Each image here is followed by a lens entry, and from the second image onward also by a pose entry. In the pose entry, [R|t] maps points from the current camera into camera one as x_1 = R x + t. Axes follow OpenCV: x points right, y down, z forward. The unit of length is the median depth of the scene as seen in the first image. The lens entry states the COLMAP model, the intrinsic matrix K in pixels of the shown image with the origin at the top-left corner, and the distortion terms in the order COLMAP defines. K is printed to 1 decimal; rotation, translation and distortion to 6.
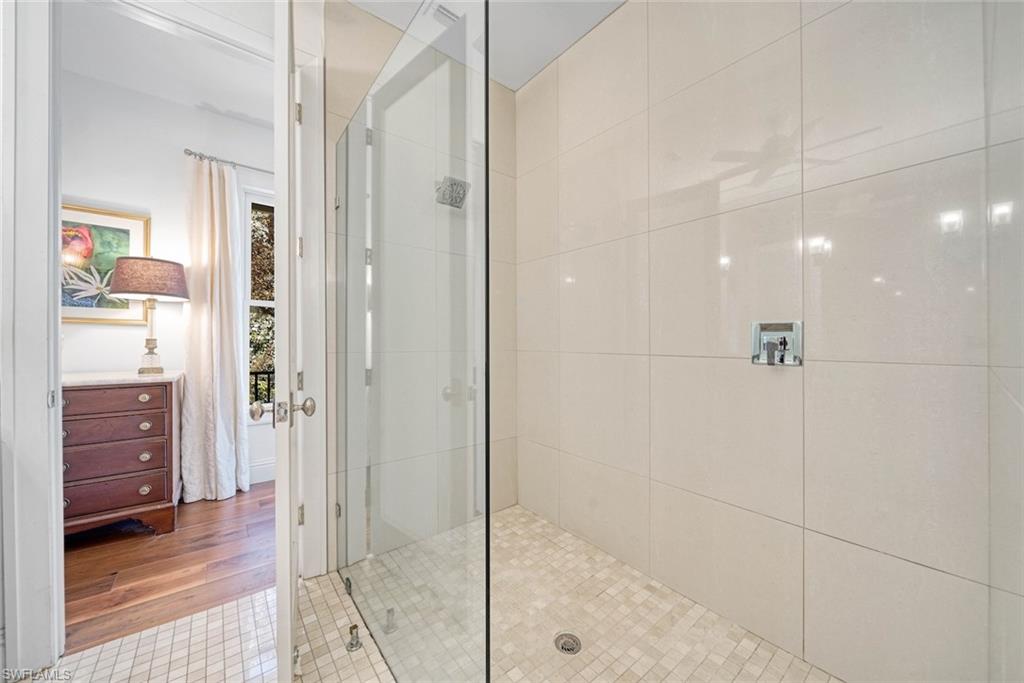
lens RADIAL K [[372.3, 0, 515.1], [0, 372.3, 344.2], [0, 0, 1]] dist [0.000909, -0.000128]
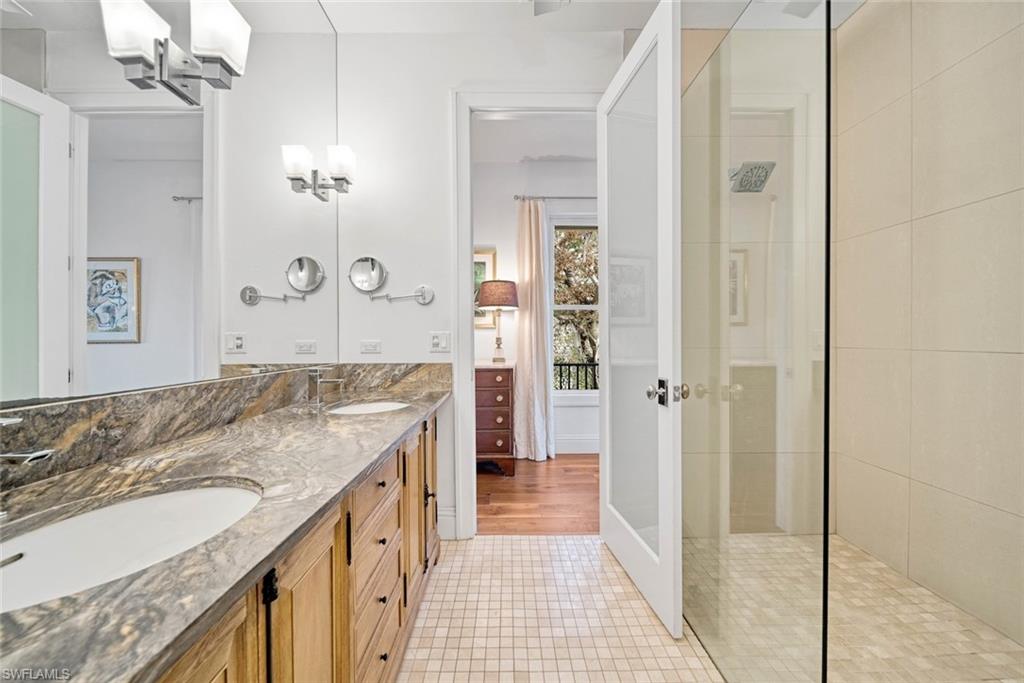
lens RADIAL K [[386.6, 0, 510.8], [0, 386.6, 346.6], [0, 0, 1]] dist [-0.000760, -0.001805]
pose [[0.784089, 0.004117, -0.620634, -0.036202], [0.006606, 0.999866, 0.014977, -0.001827], [0.620613, -0.015843, 0.783957, -0.130329]]
